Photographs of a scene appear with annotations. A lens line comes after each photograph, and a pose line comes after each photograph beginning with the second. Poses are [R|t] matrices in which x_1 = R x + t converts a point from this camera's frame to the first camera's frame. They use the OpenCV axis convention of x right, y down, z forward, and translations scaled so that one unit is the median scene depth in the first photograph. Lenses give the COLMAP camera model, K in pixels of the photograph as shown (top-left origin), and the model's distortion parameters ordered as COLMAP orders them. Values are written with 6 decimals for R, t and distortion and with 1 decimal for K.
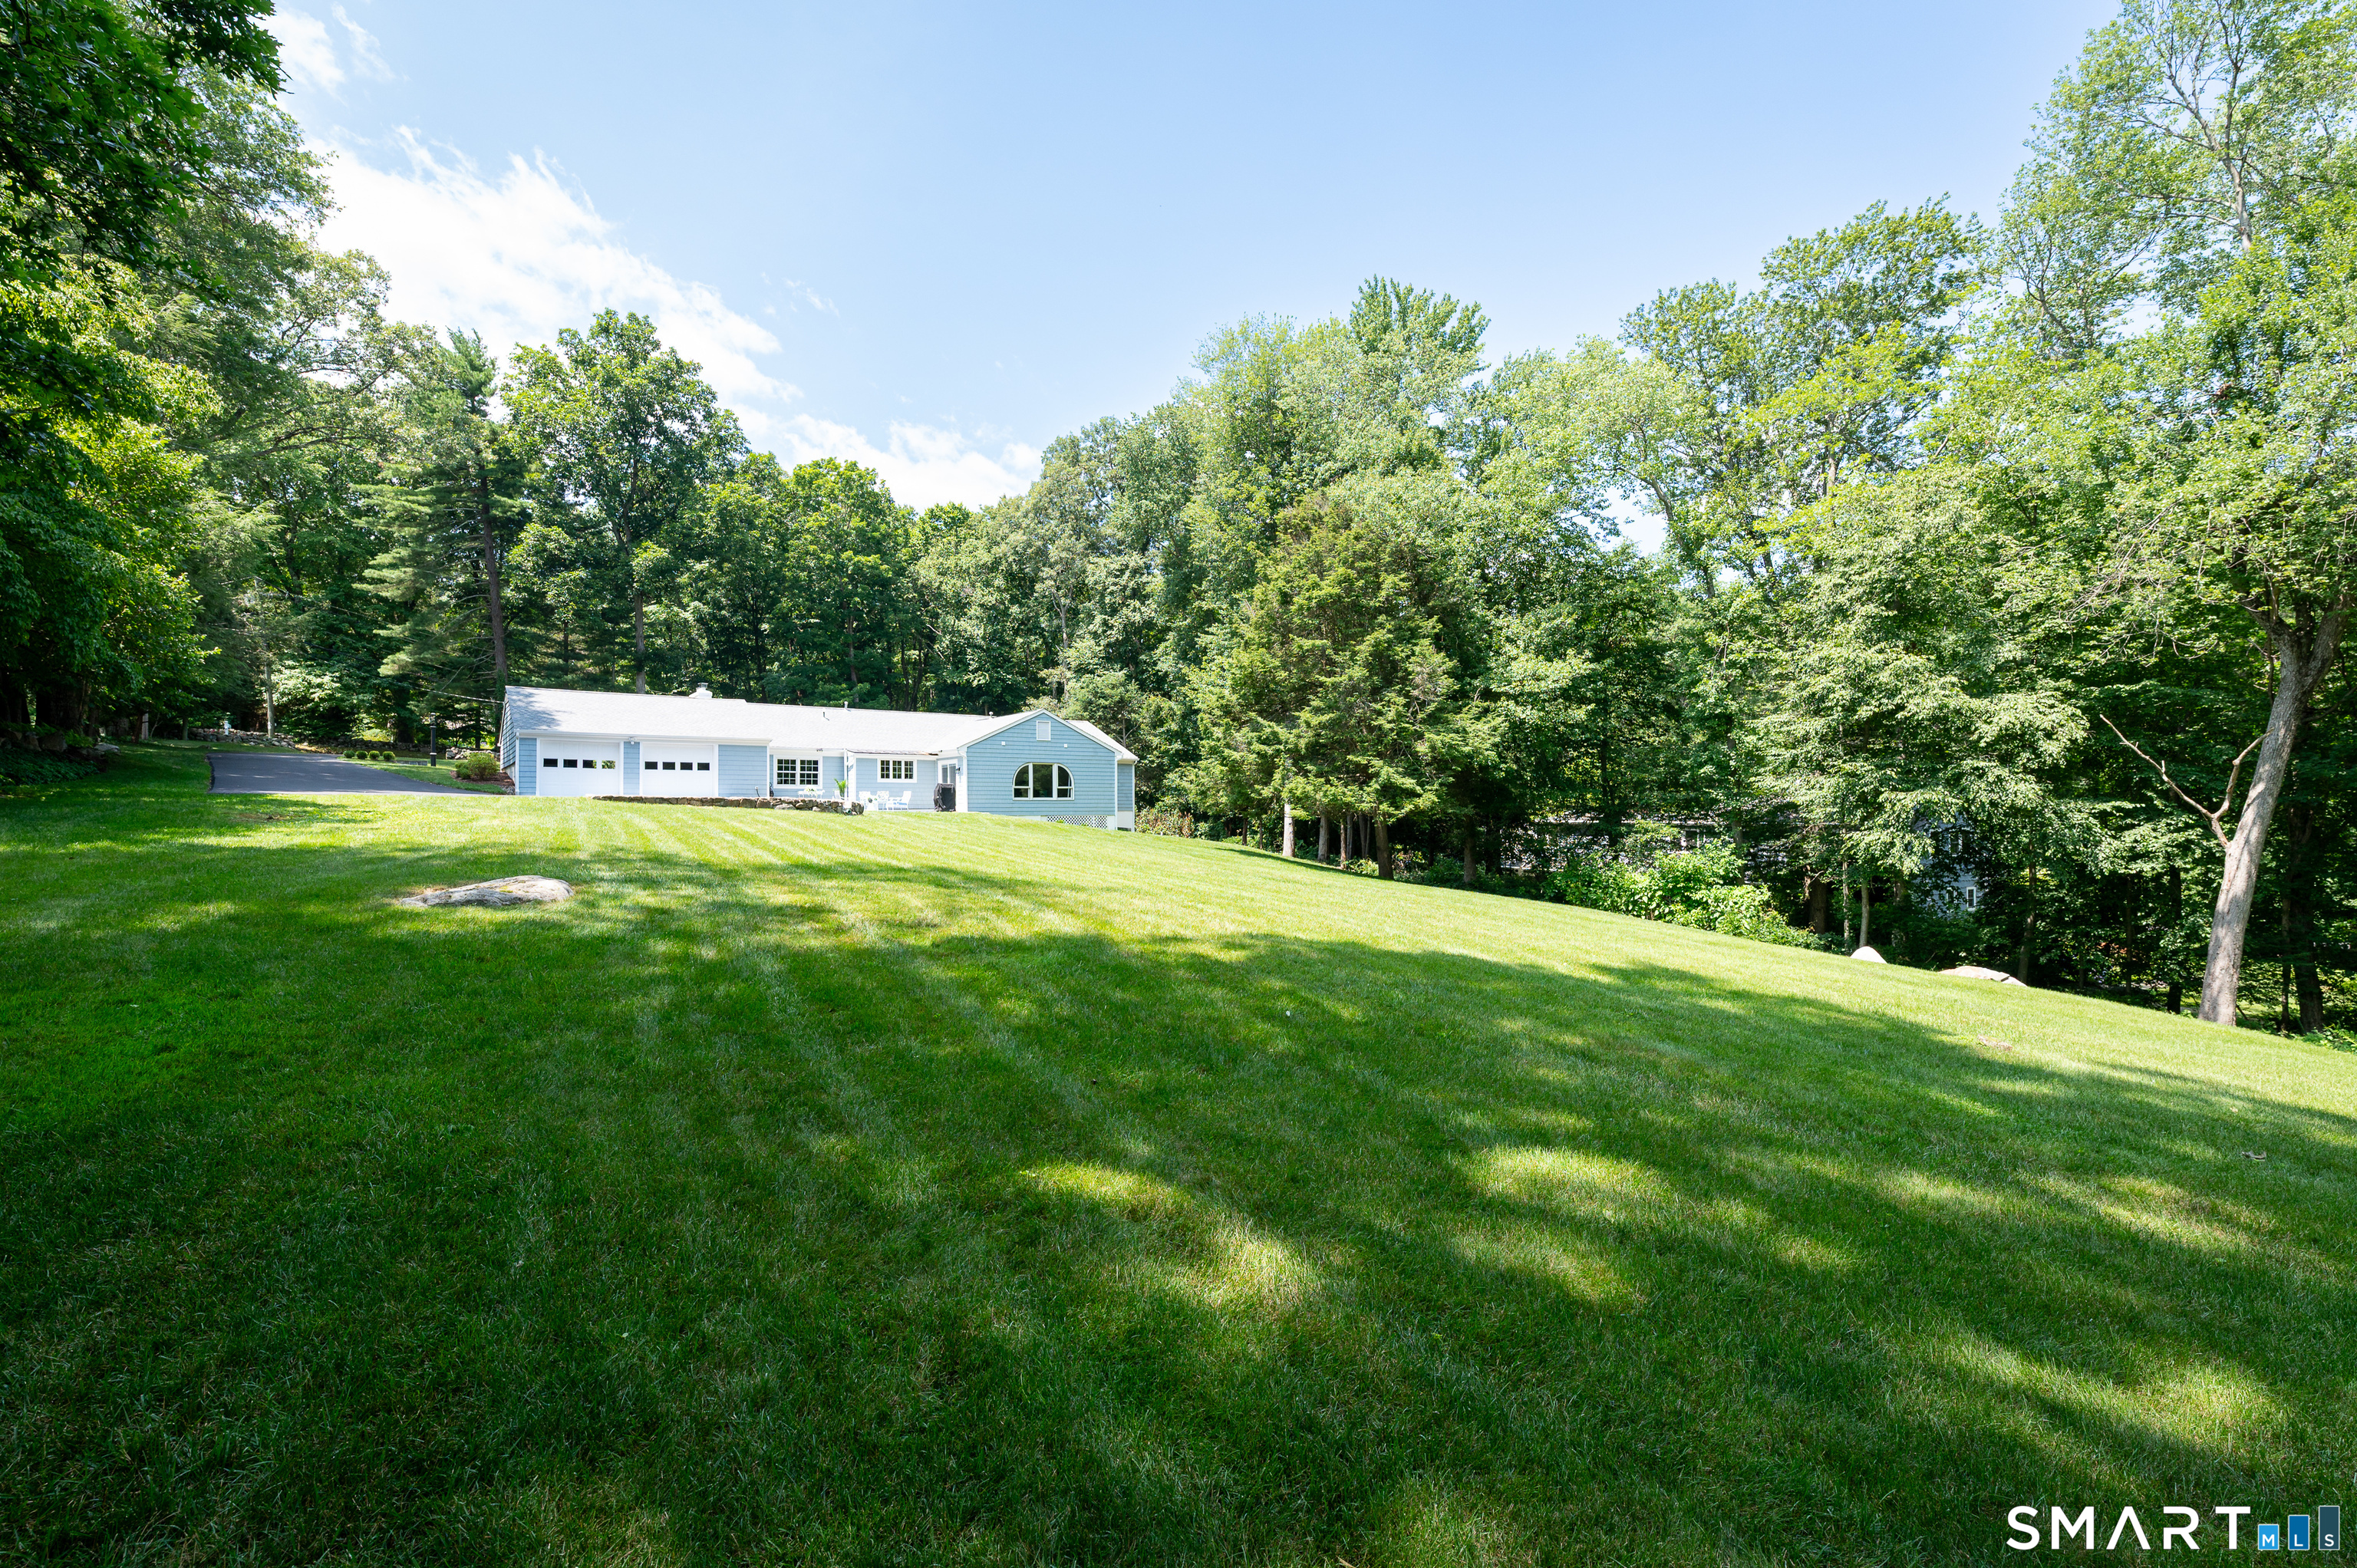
lens RADIAL K [[1050.9, 0, 1172.5], [0, 1050.9, 807.8], [0, 0, 1]] dist [0.002363, 0.000123]
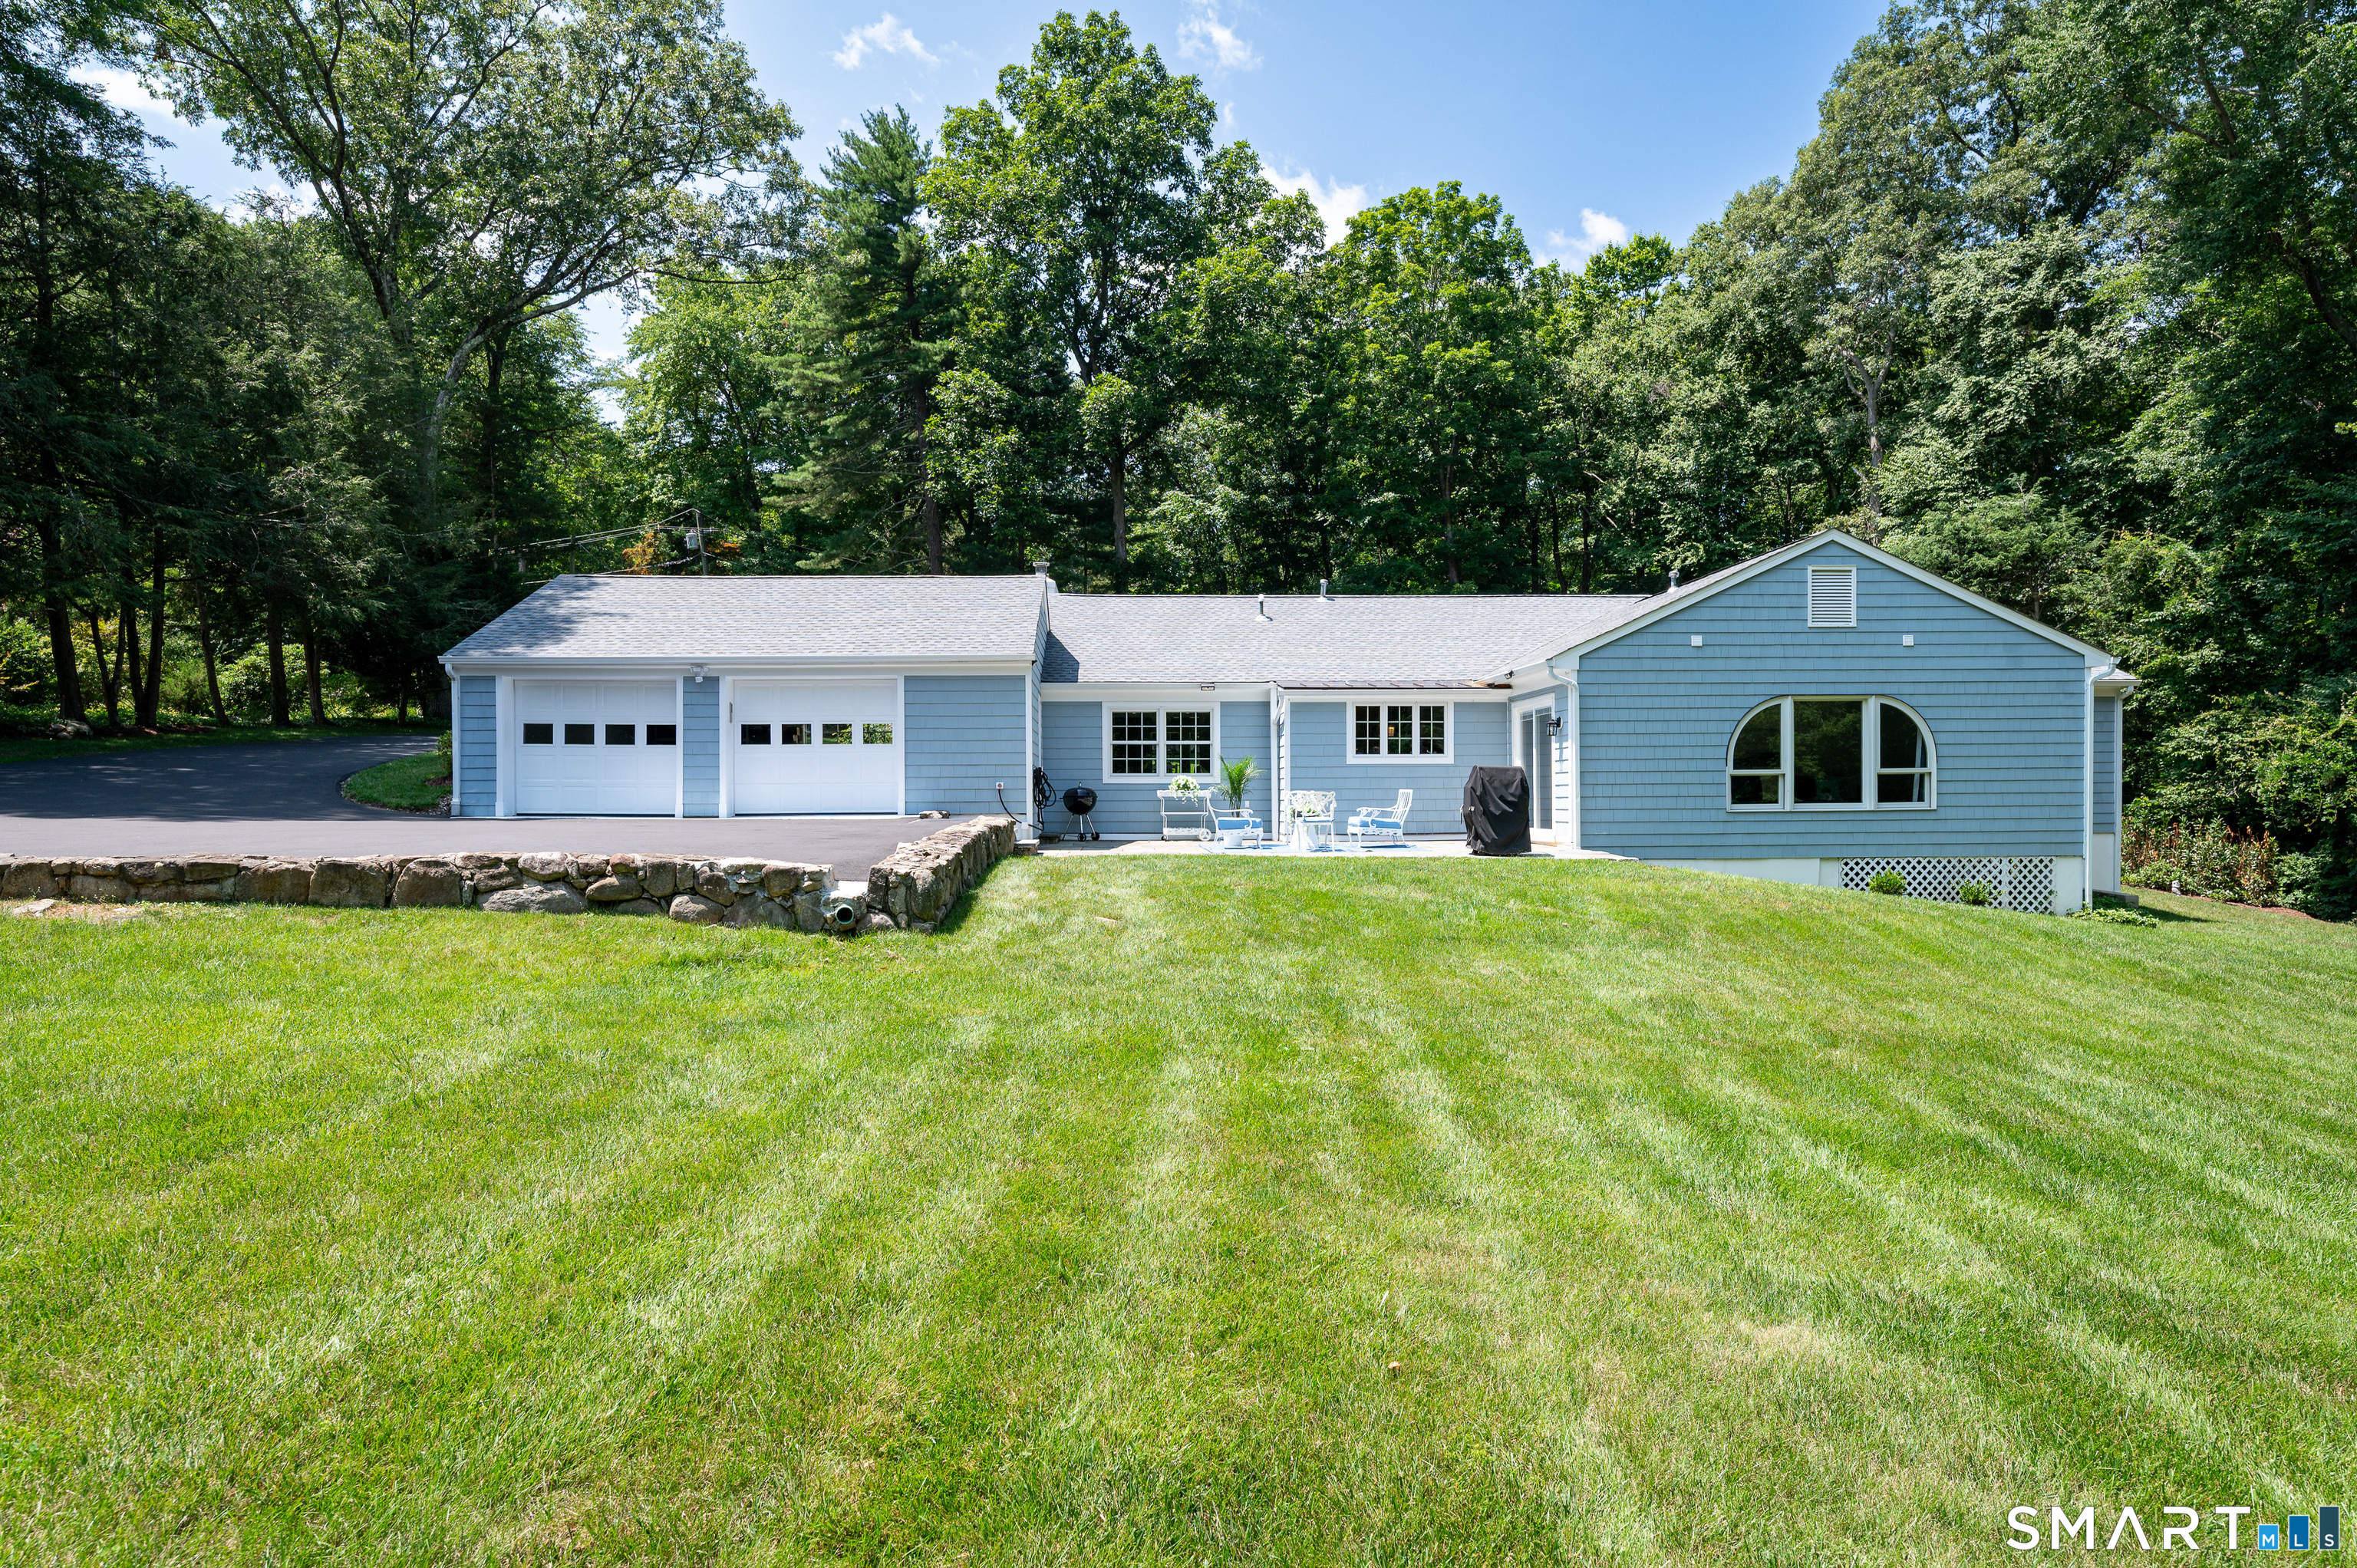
lens RADIAL K [[1272.9, 0, 1176.4], [0, 1272.9, 820.4], [0, 0, 1]] dist [0.001303, 0.000480]
pose [[0.832981, 0.009740, -0.553216, -0.050486], [0.004553, 0.999691, 0.024457, -0.010342], [0.553283, -0.022892, 0.832679, 0.384680]]
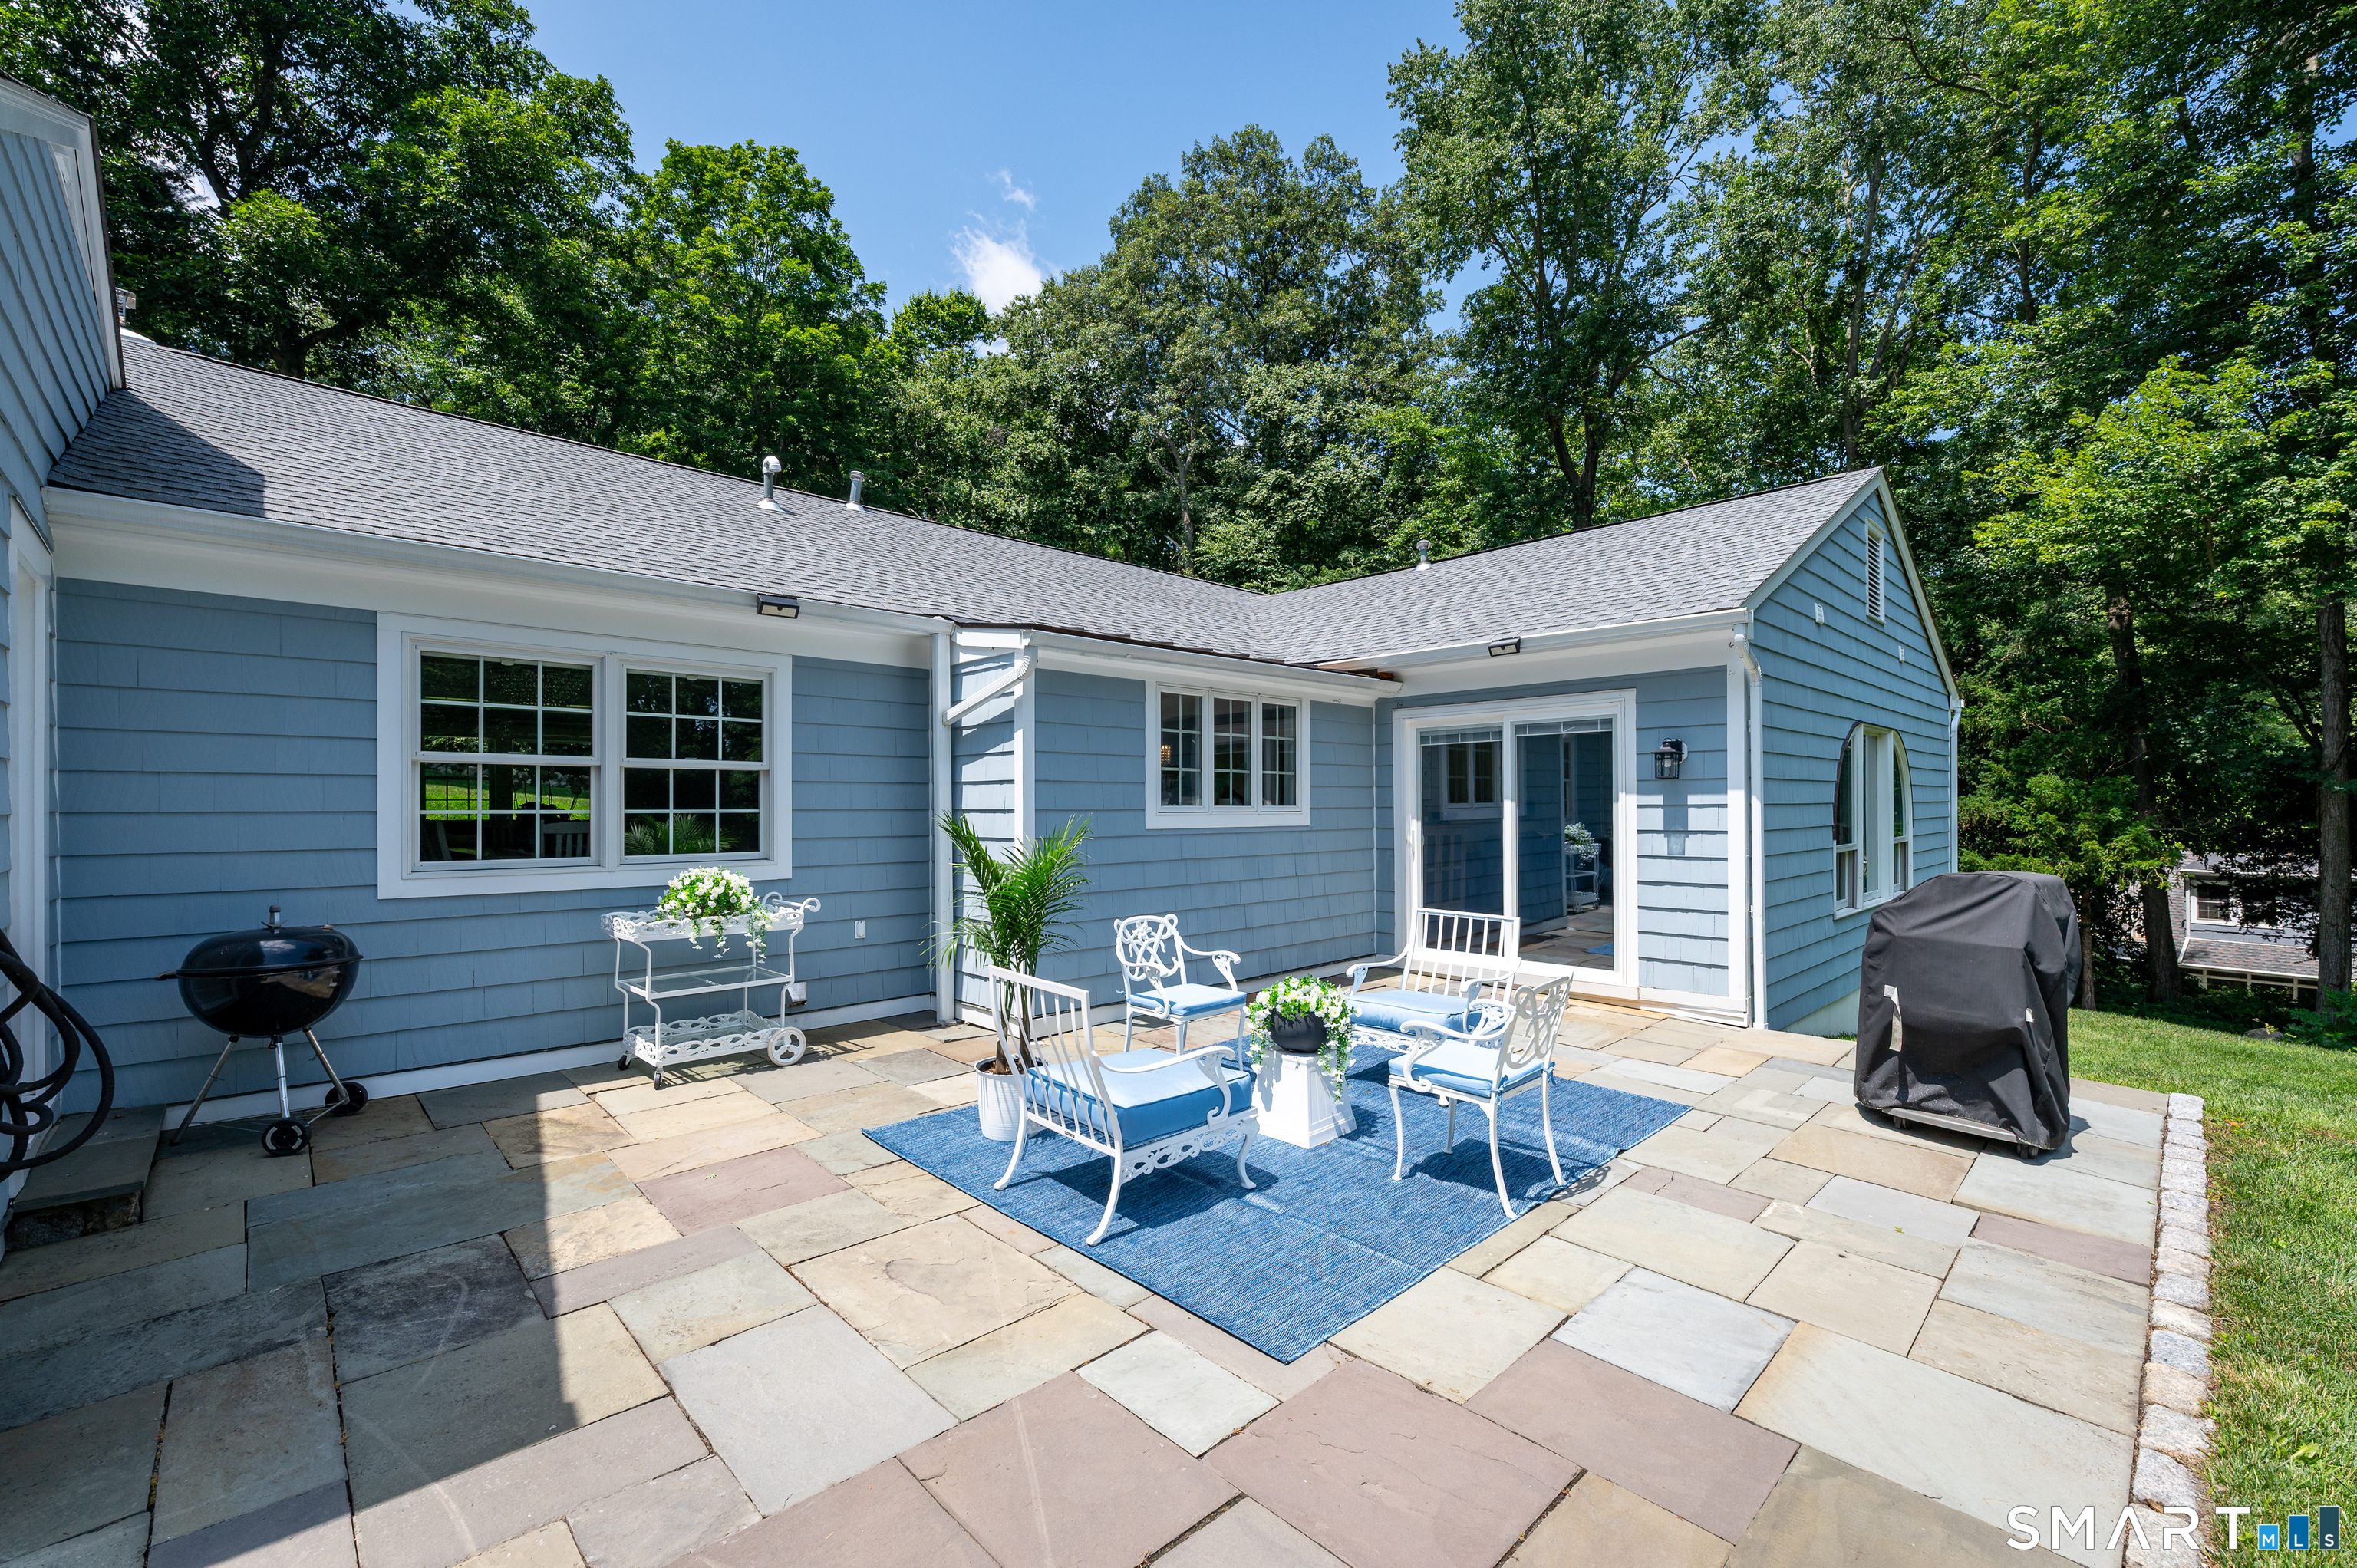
lens RADIAL K [[966.9, 0, 1164.9], [0, 966.9, 803.0], [0, 0, 1]] dist [-0.000519, -0.000271]
pose [[0.992072, 0.001579, 0.125660, -0.196463], [-0.001757, 0.999998, 0.001305, -0.018955], [-0.125658, -0.001515, 0.992072, 0.566346]]
